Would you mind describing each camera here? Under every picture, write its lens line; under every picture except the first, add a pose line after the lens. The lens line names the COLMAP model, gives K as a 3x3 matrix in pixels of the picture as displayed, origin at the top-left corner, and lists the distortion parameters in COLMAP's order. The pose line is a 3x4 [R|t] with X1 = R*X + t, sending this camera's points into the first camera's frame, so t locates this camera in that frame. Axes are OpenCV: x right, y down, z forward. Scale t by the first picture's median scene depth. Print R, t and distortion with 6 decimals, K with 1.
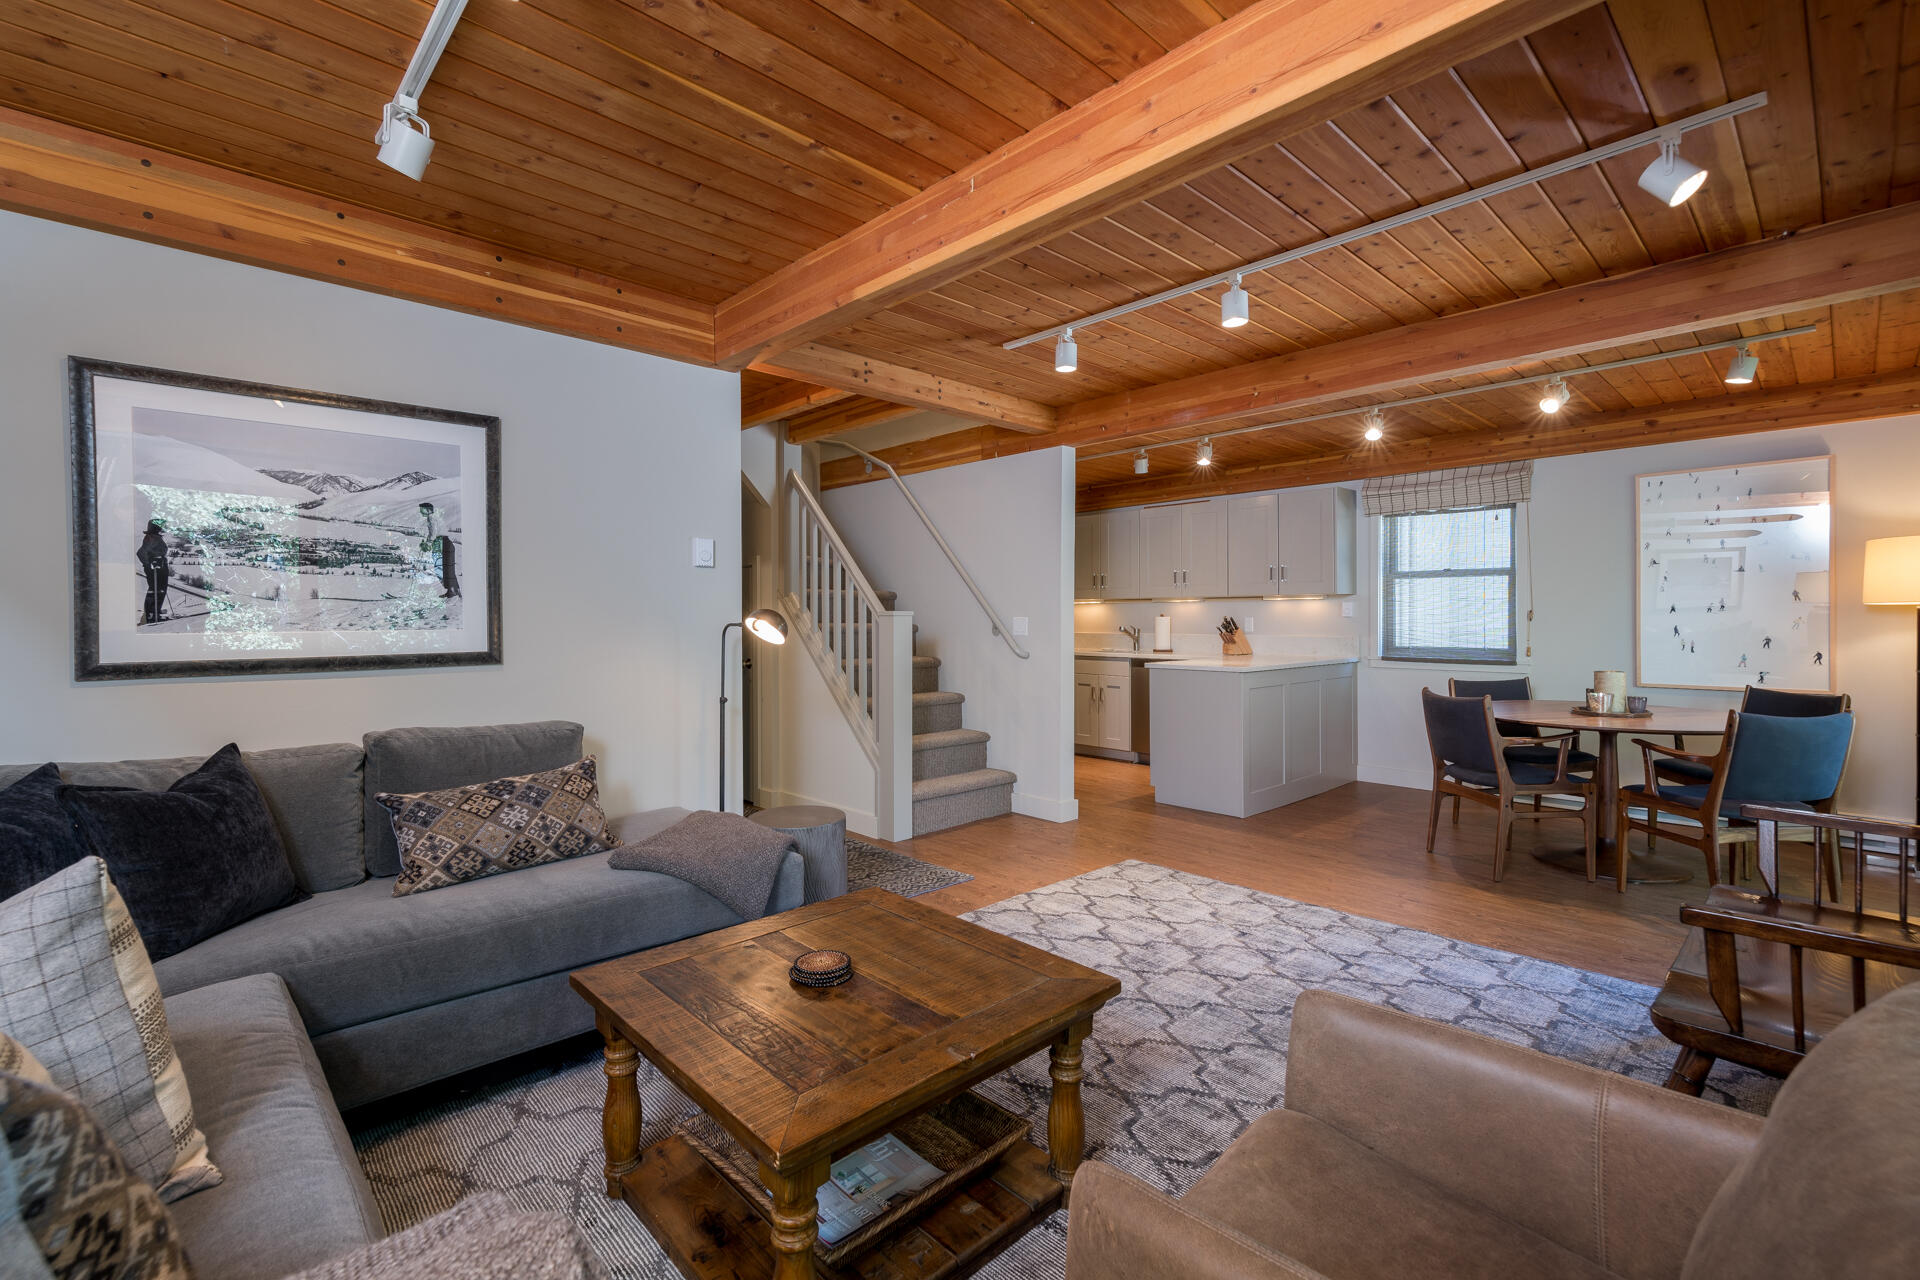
lens RADIAL K [[849.3, 0, 964.0], [0, 849.3, 628.5], [0, 0, 1]] dist [-0.000664, -0.000047]
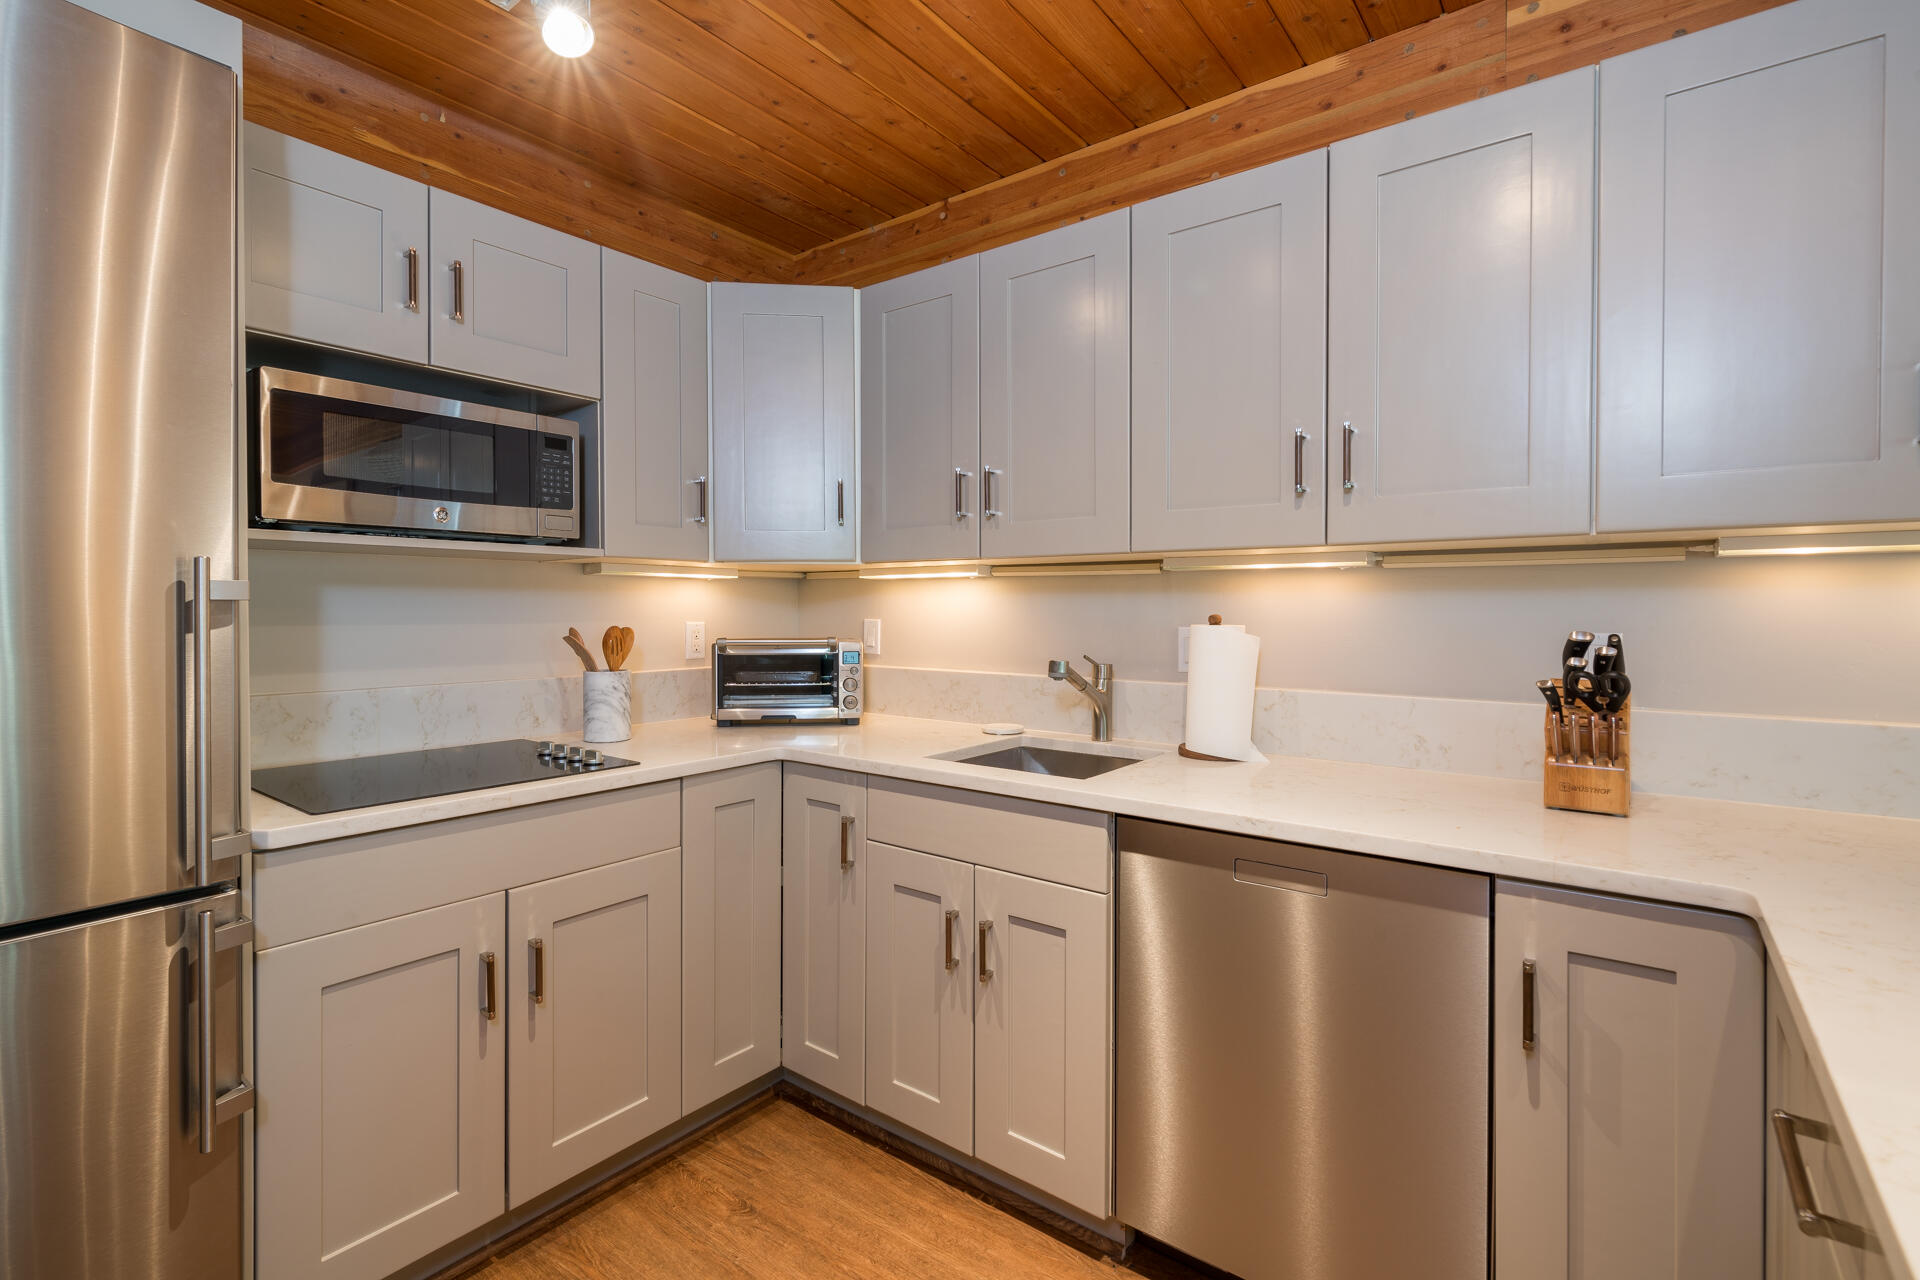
lens RADIAL K [[879.7, 0, 960.1], [0, 879.7, 622.2], [0, 0, 1]] dist [-0.000151, -0.000007]
pose [[0.988217, 0.004993, 0.152976, 0.123825], [-0.005844, 0.999970, 0.005114, -0.017064], [-0.152946, -0.005948, 0.988217, 0.803657]]
